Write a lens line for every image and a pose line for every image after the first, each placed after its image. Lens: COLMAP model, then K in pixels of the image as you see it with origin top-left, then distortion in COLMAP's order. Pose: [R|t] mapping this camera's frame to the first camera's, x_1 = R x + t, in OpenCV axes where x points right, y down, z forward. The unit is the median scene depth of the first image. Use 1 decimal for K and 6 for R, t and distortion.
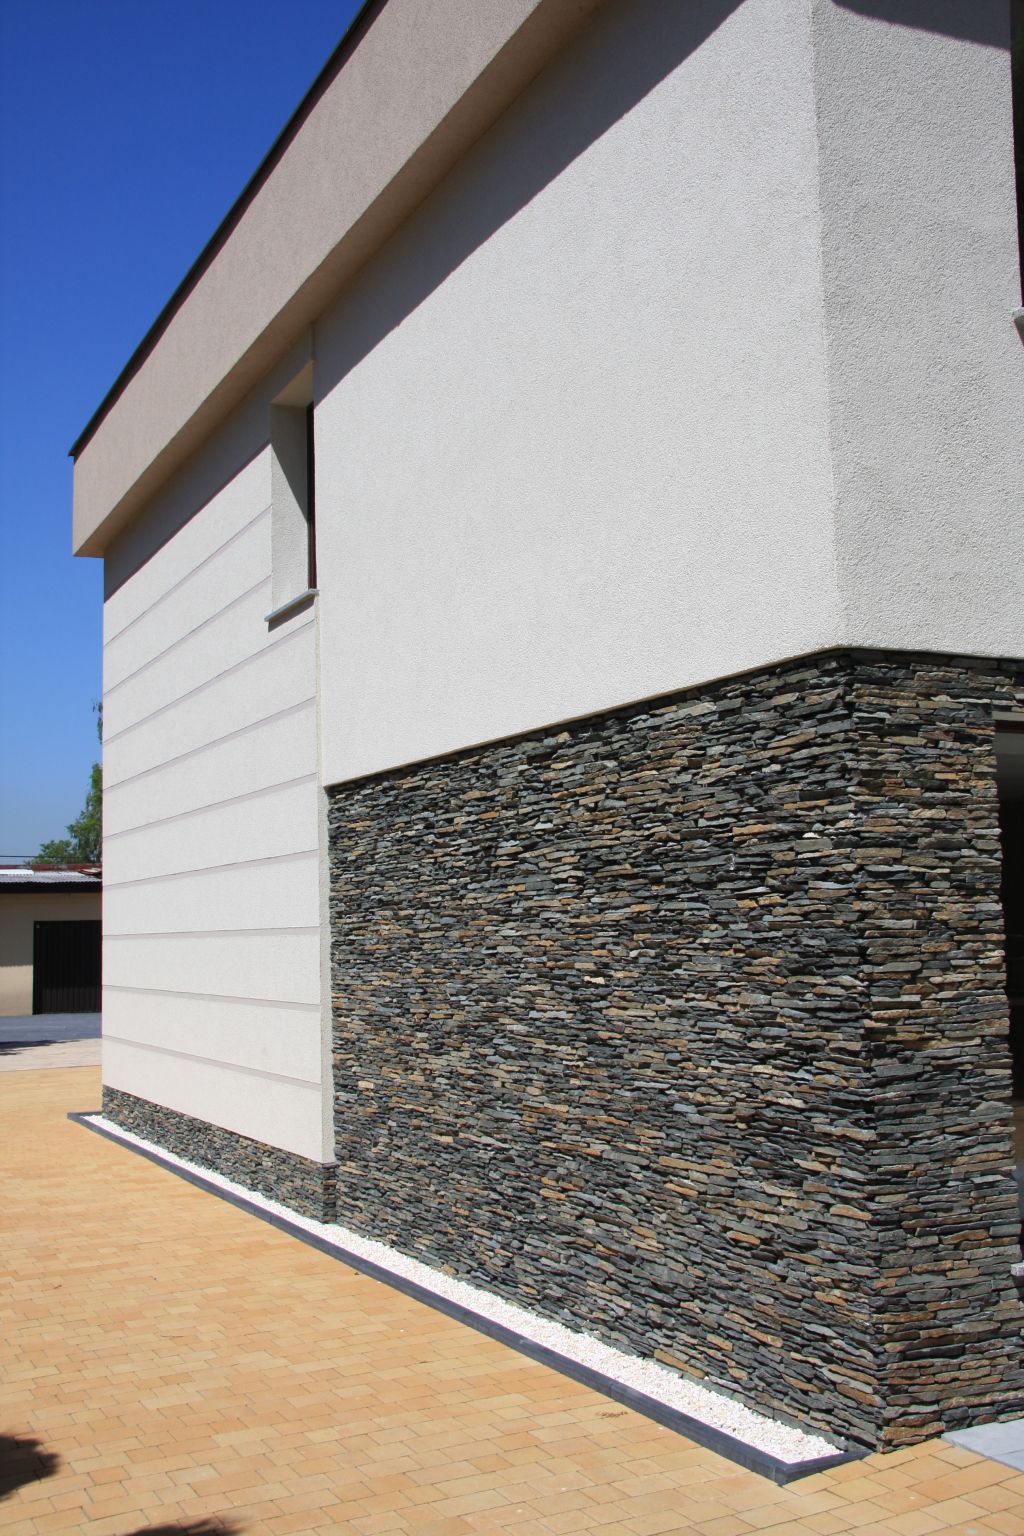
lens RADIAL K [[1600.5, 0, 512.0], [0, 1600.5, 768.0], [0, 0, 1]] dist [-0.053877, 0.203991]
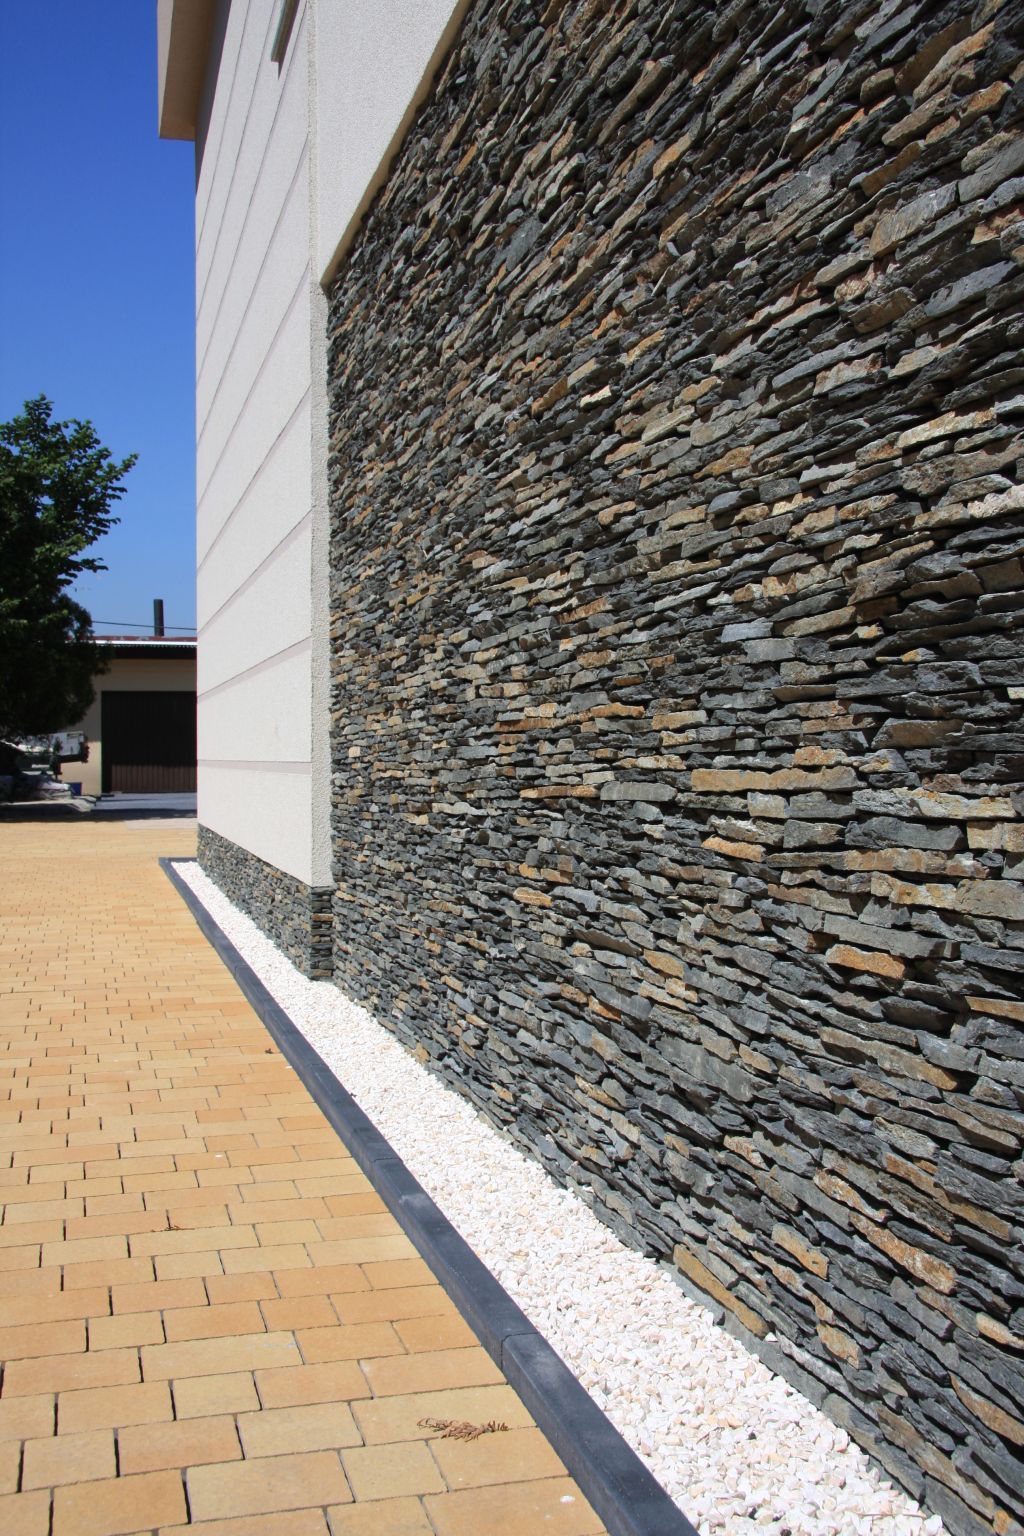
lens RADIAL K [[1666.9, 0, 512.0], [0, 1666.9, 768.0], [0, 0, 1]] dist [-0.054952, 0.213167]
pose [[0.981523, 0.021433, -0.190142, 0.132347], [0.000685, 0.993307, 0.115503, 0.204342], [0.191345, -0.113499, 0.974938, 0.621038]]
